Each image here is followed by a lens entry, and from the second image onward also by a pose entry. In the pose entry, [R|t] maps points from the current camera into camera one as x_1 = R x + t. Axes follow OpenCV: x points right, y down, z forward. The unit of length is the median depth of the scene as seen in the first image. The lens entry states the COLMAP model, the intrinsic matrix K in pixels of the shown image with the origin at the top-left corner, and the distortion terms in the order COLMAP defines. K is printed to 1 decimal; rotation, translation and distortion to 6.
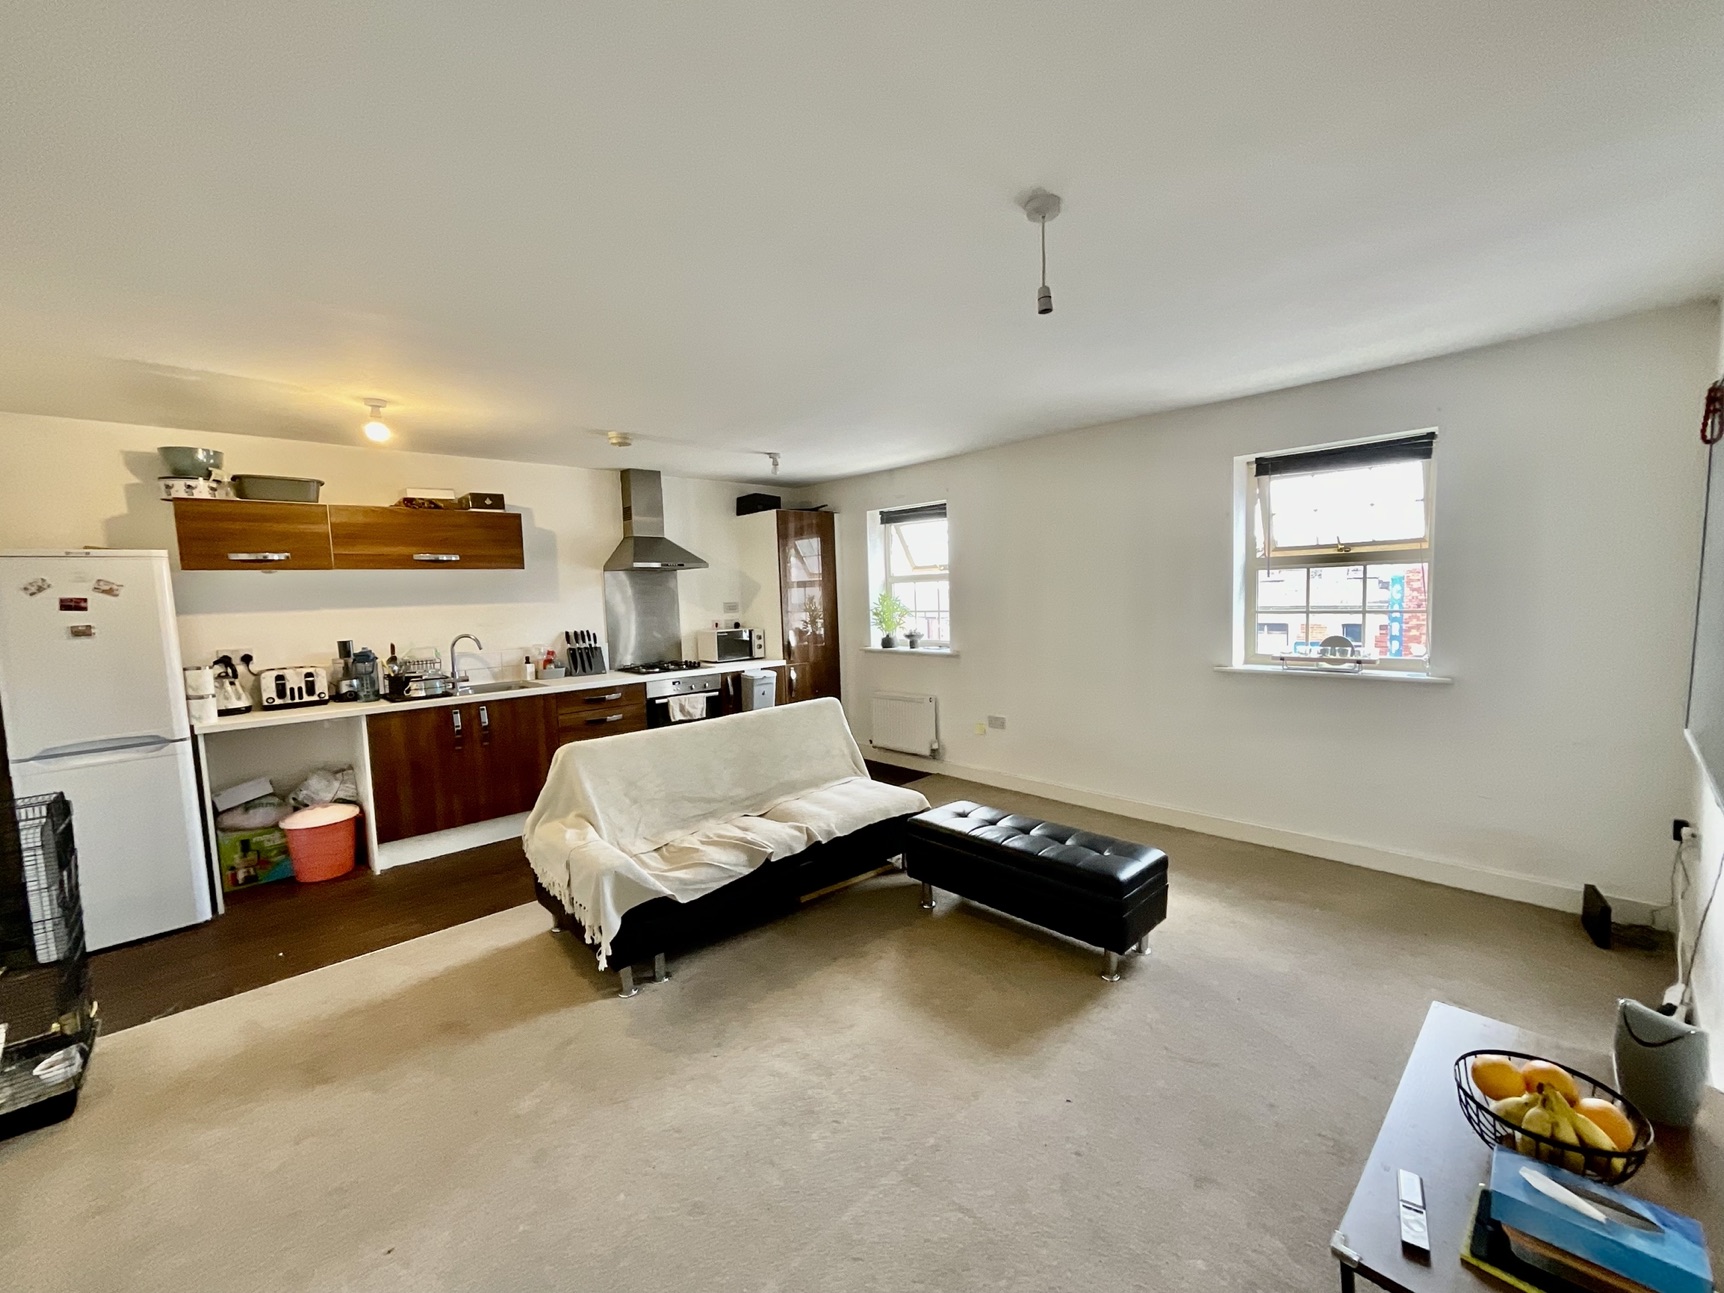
lens RADIAL K [[699.9, 0, 861.8], [0, 699.9, 649.8], [0, 0, 1]] dist [0.001374, 0.000324]
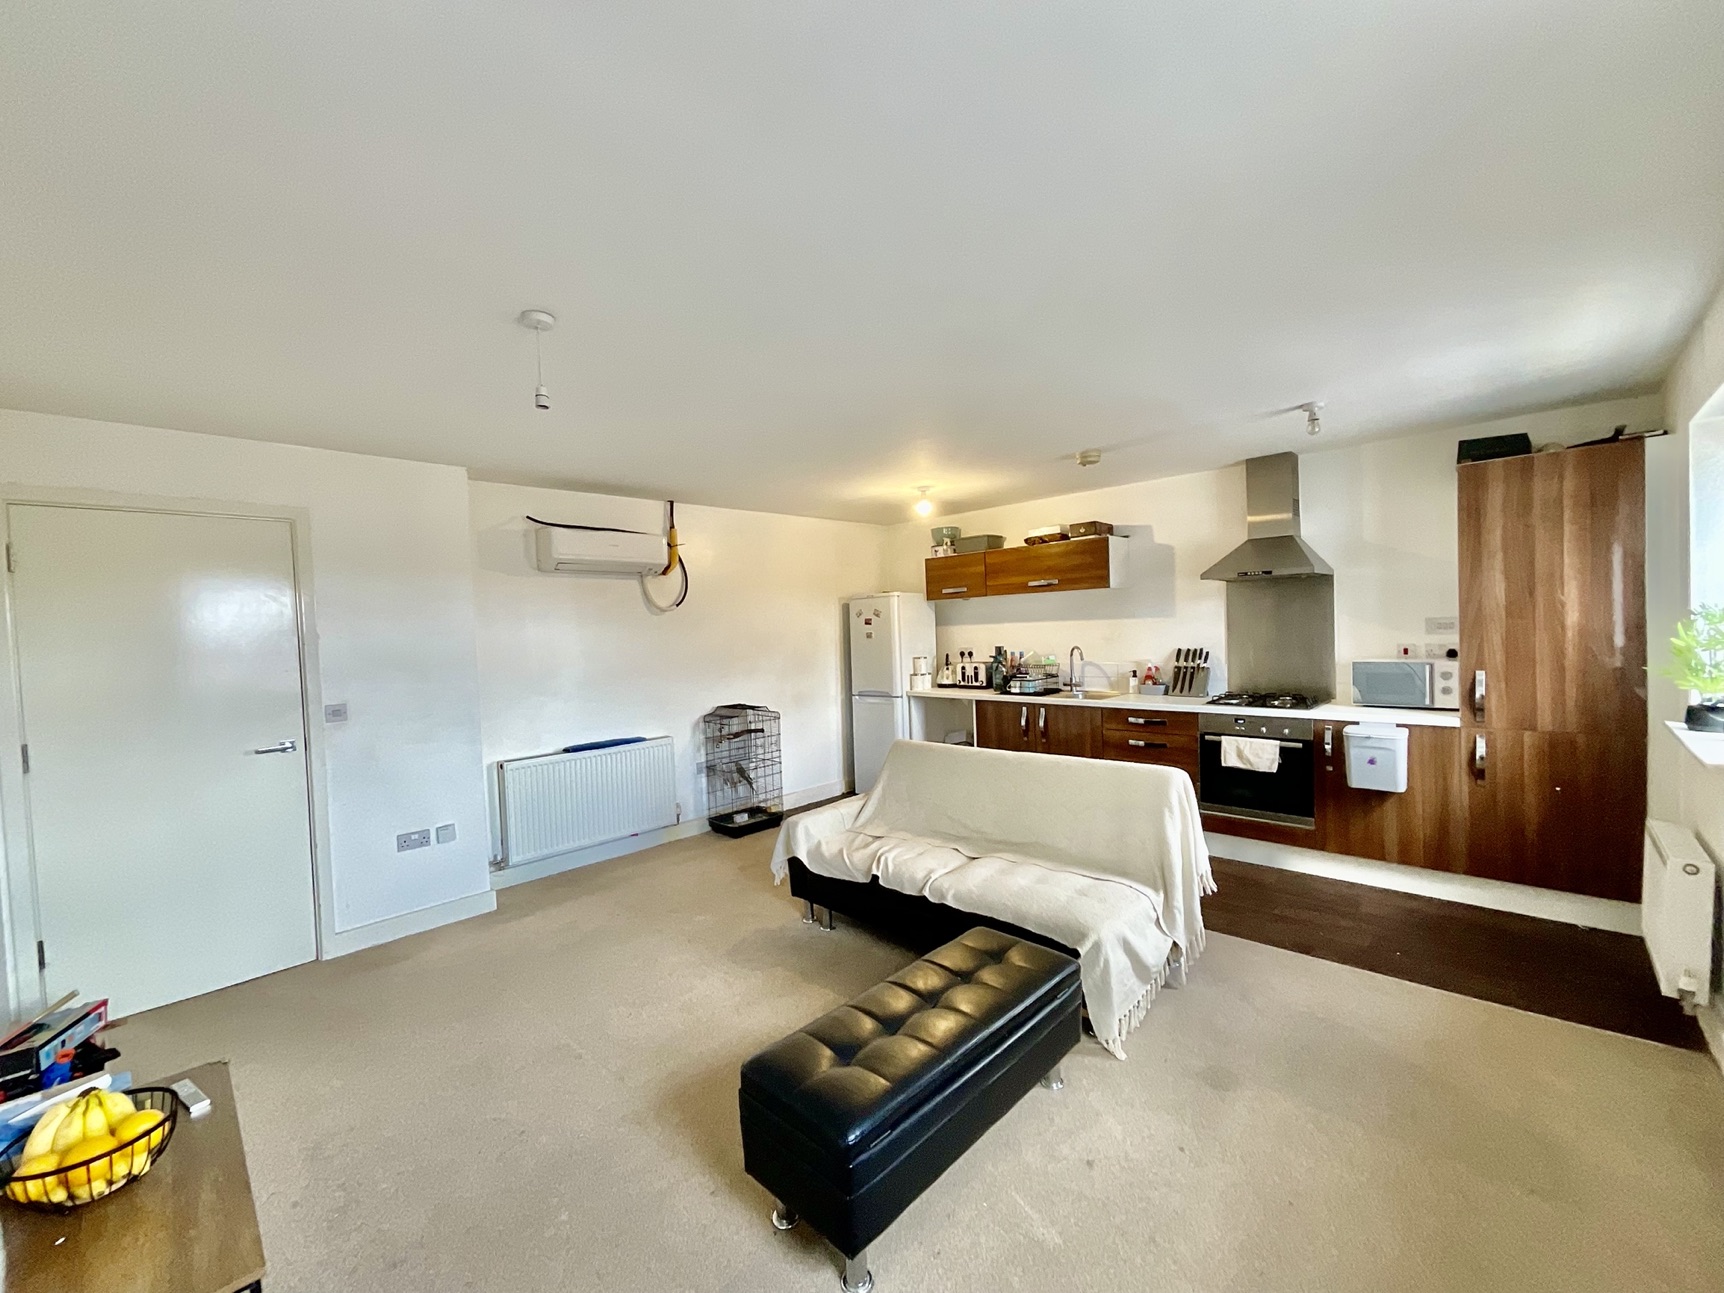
lens RADIAL K [[699.9, 0, 861.8], [0, 699.9, 649.8], [0, 0, 1]] dist [0.001374, 0.000324]
pose [[0.047028, 0.065517, -0.996743, 0.609898], [-0.046055, 0.996928, 0.063357, -0.077338], [0.997831, 0.042925, 0.049901, 0.621697]]
